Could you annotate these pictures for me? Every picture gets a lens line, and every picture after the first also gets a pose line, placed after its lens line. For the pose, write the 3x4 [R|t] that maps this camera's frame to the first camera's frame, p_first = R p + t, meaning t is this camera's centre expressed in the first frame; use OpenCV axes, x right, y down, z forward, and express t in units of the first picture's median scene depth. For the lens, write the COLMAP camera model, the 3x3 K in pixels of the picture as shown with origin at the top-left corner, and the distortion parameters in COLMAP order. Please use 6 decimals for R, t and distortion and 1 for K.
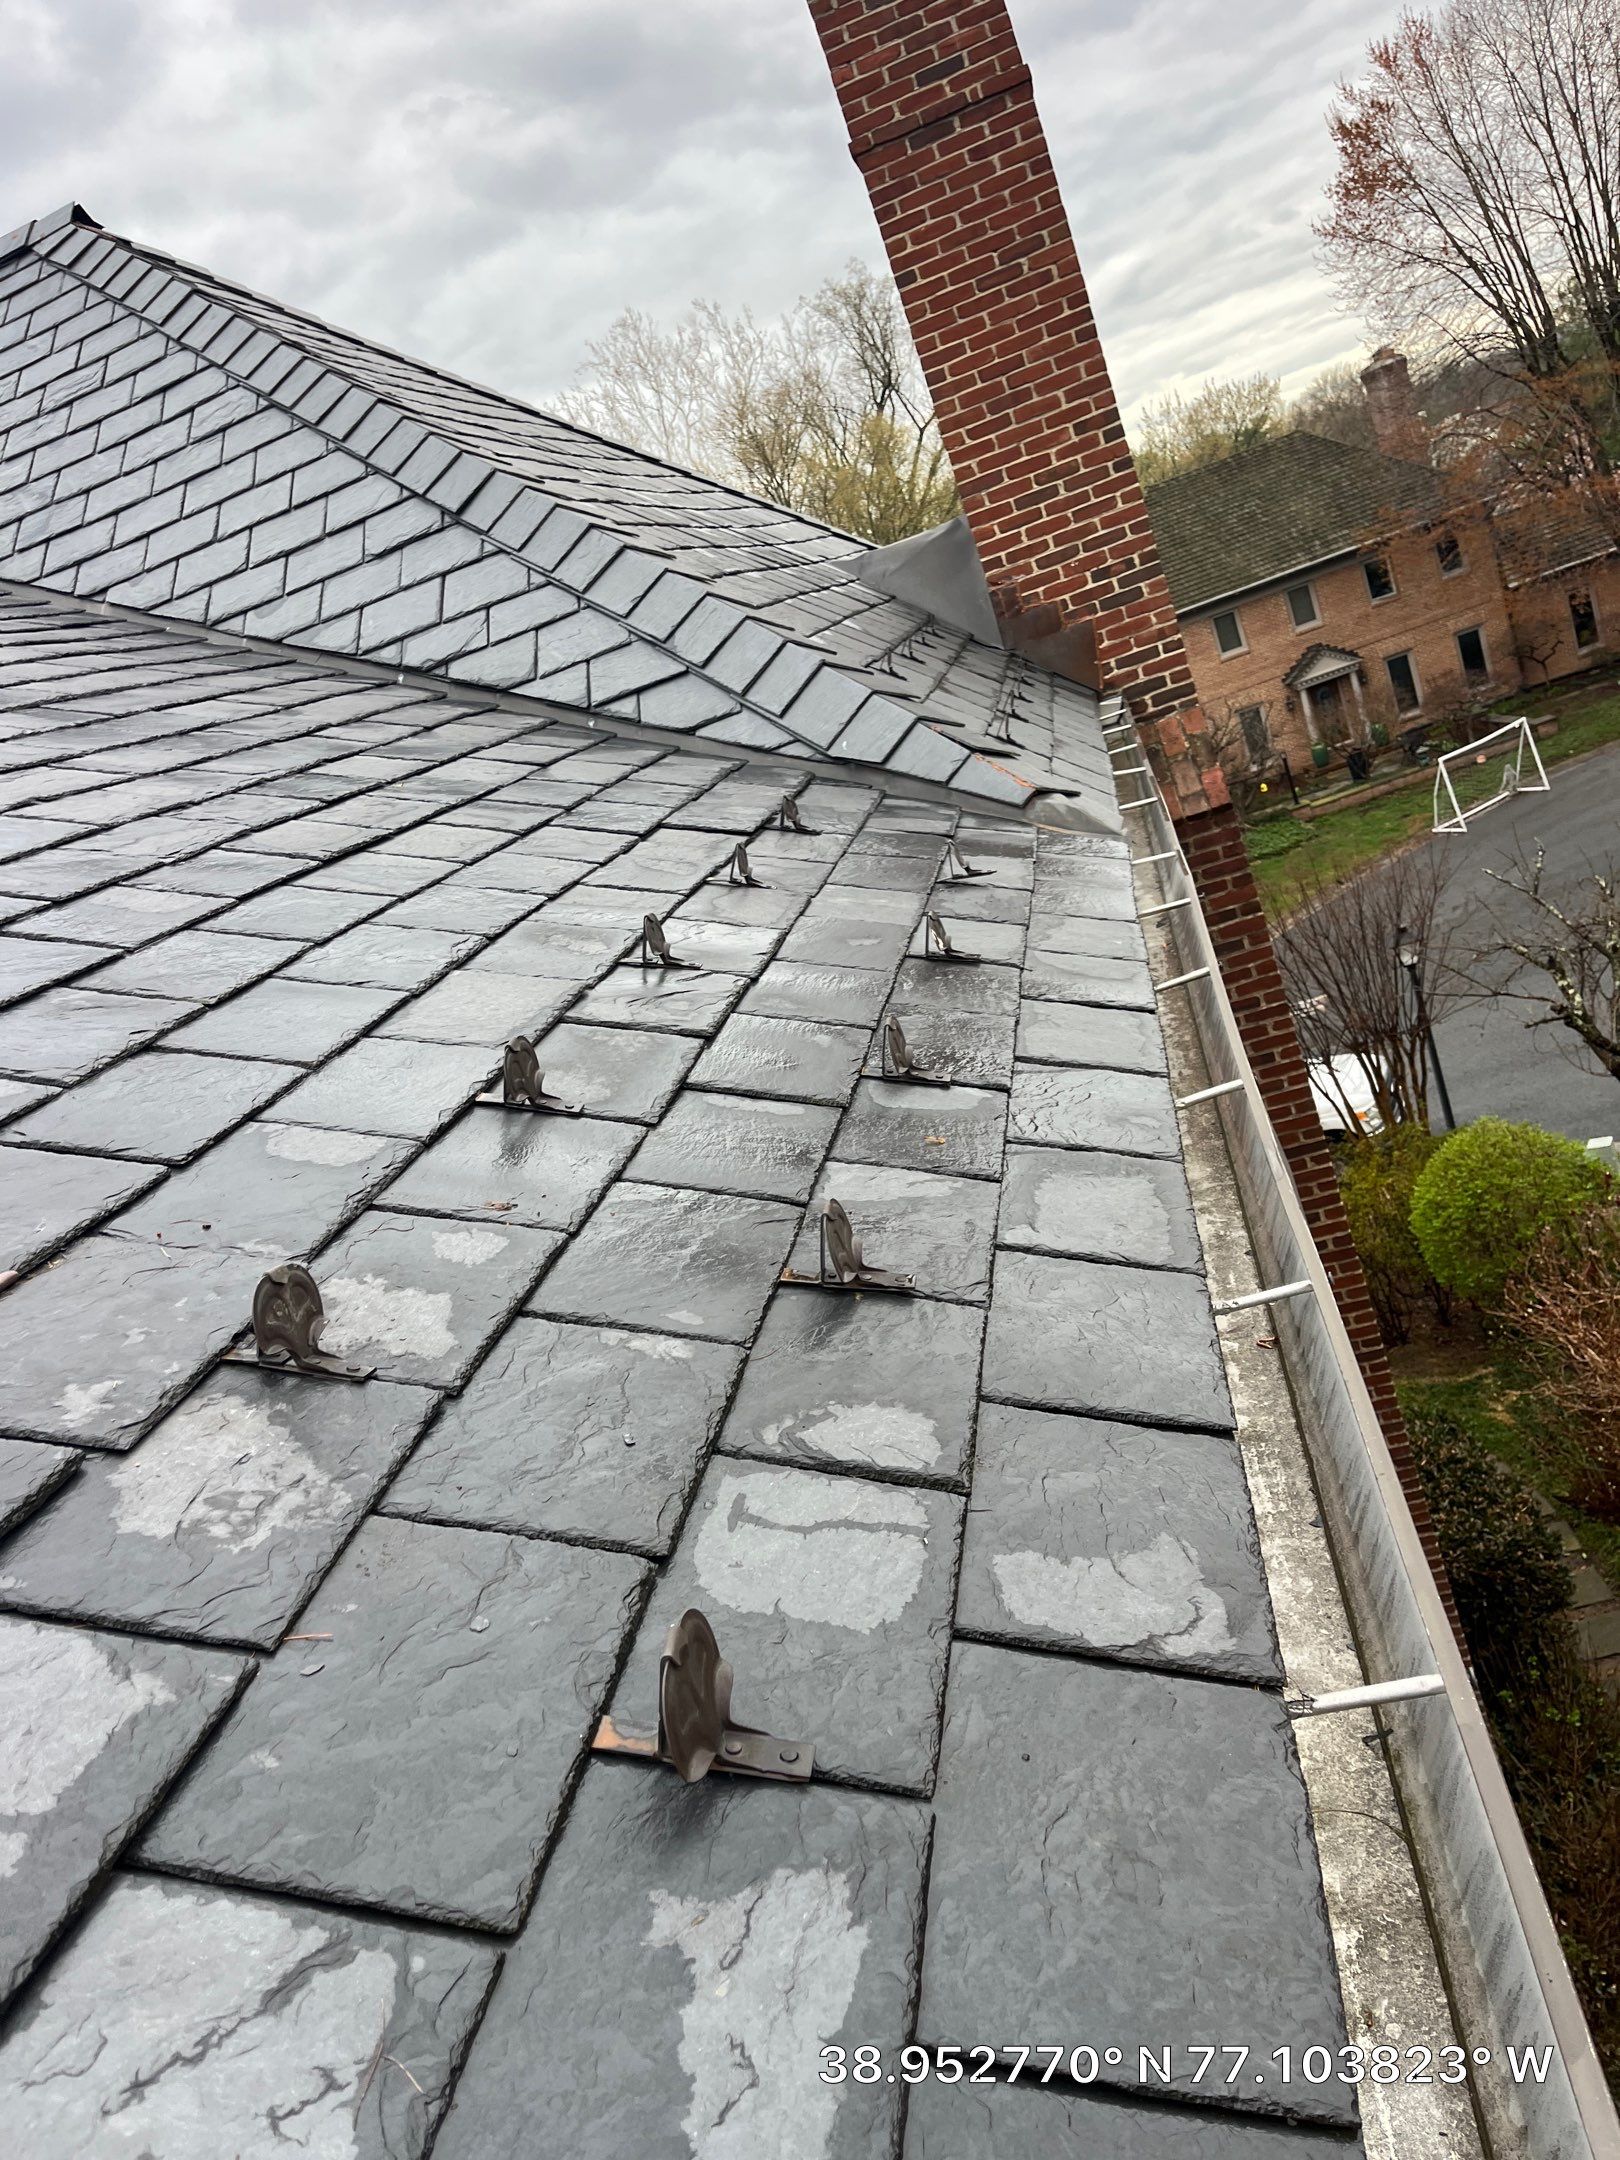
lens RADIAL K [[1608.4, 0, 810.0], [0, 1608.4, 1080.0], [0, 0, 1]] dist [0.039929, -0.000702]
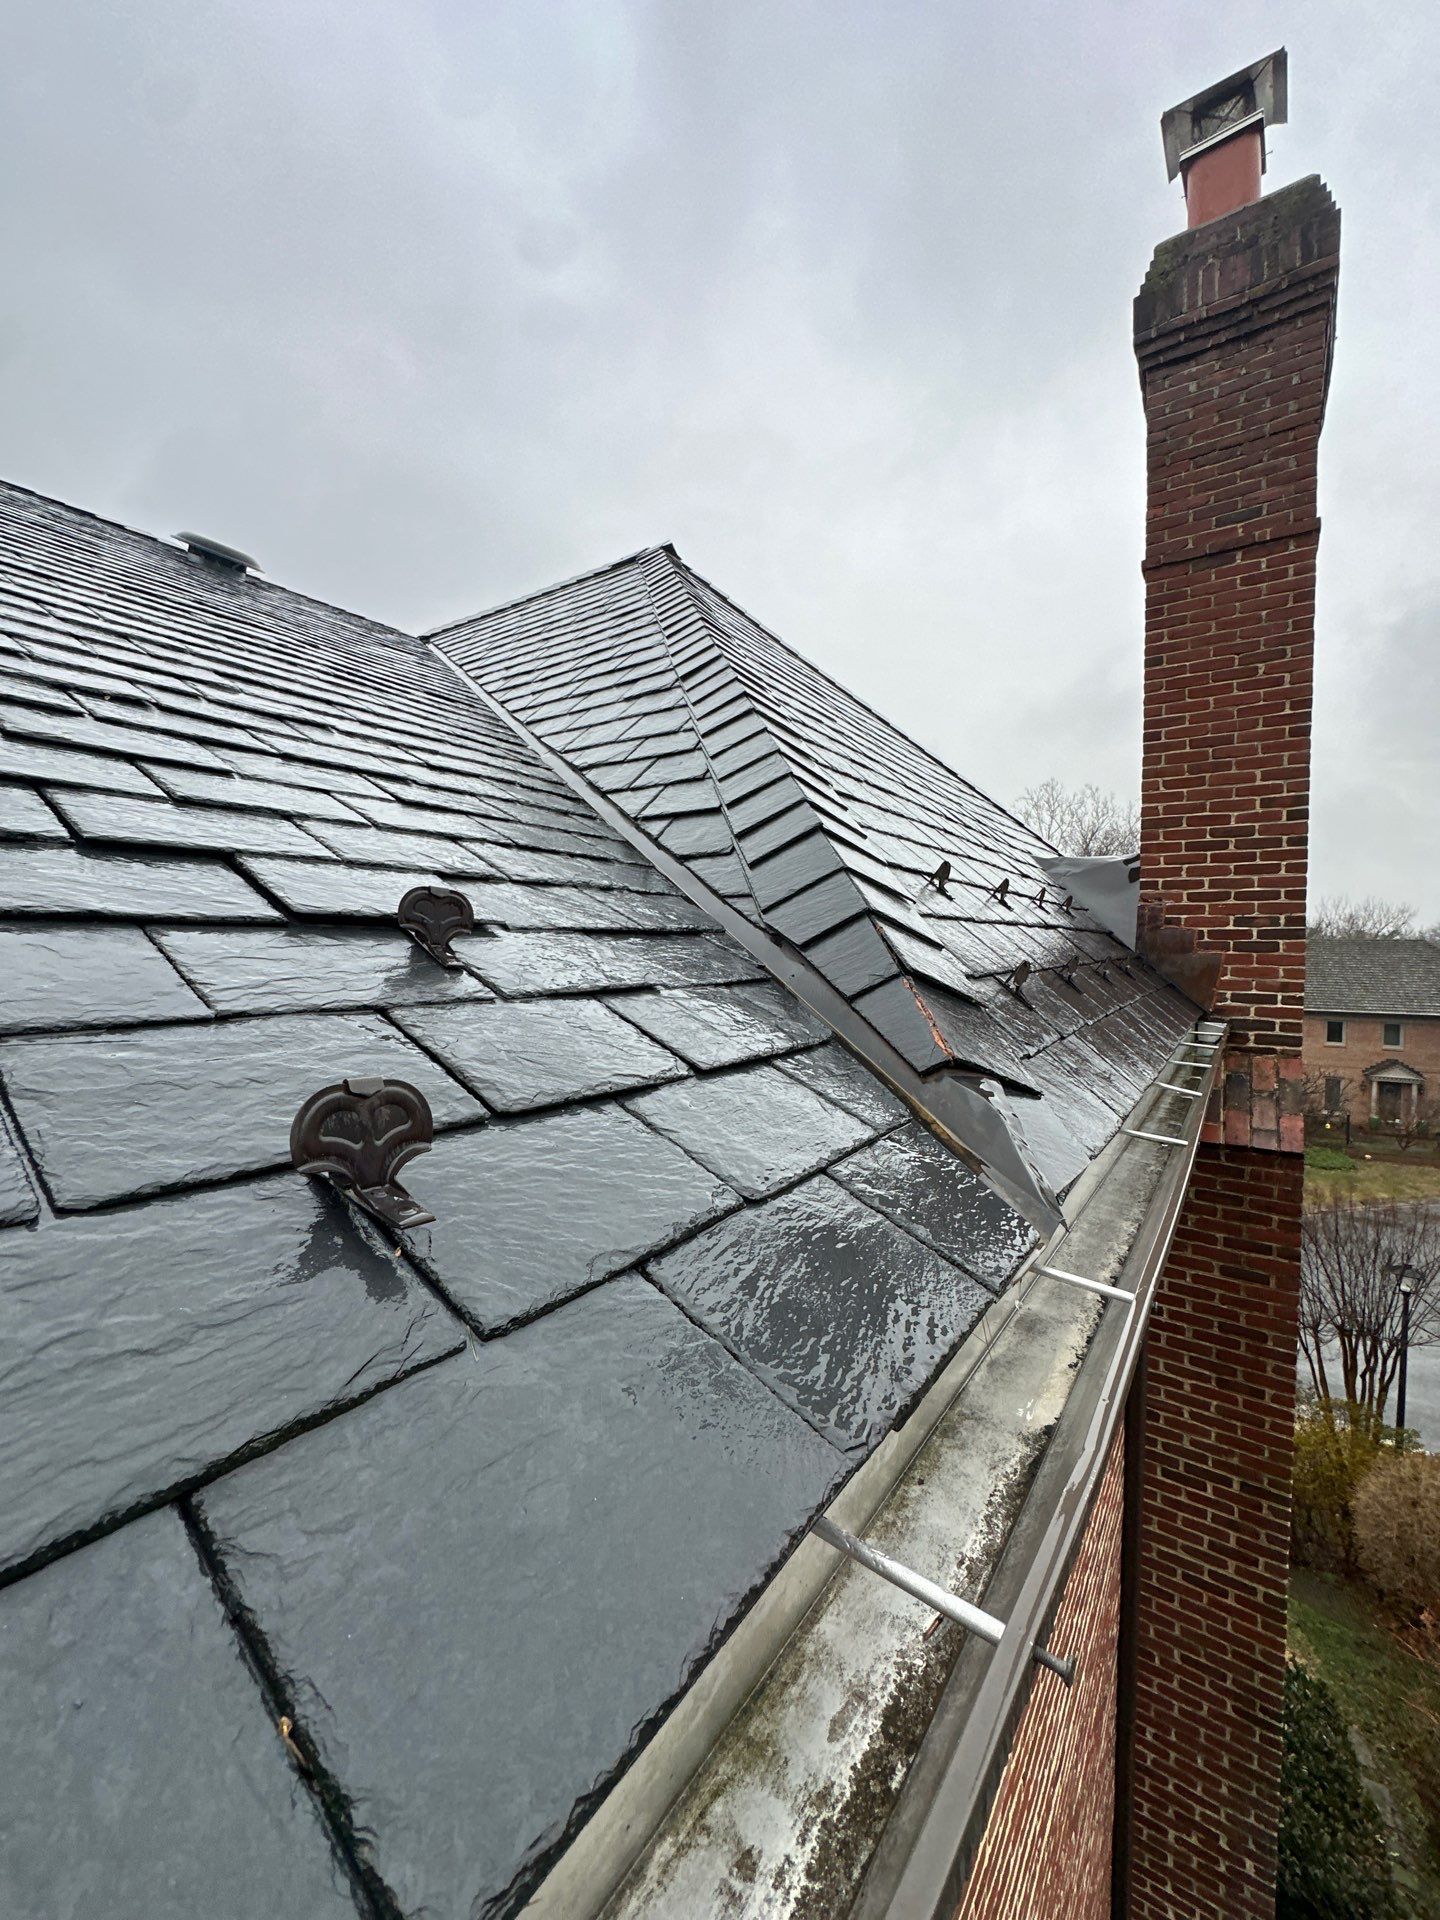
lens RADIAL K [[765.0, 0, 720.0], [0, 765.0, 960.0], [0, 0, 1]] dist [-0.002274, 0.000026]
pose [[0.844340, 0.354831, -0.401478, 0.091172], [-0.419305, 0.904060, -0.082813, -0.082459], [0.333576, 0.238264, 0.912117, 0.373235]]
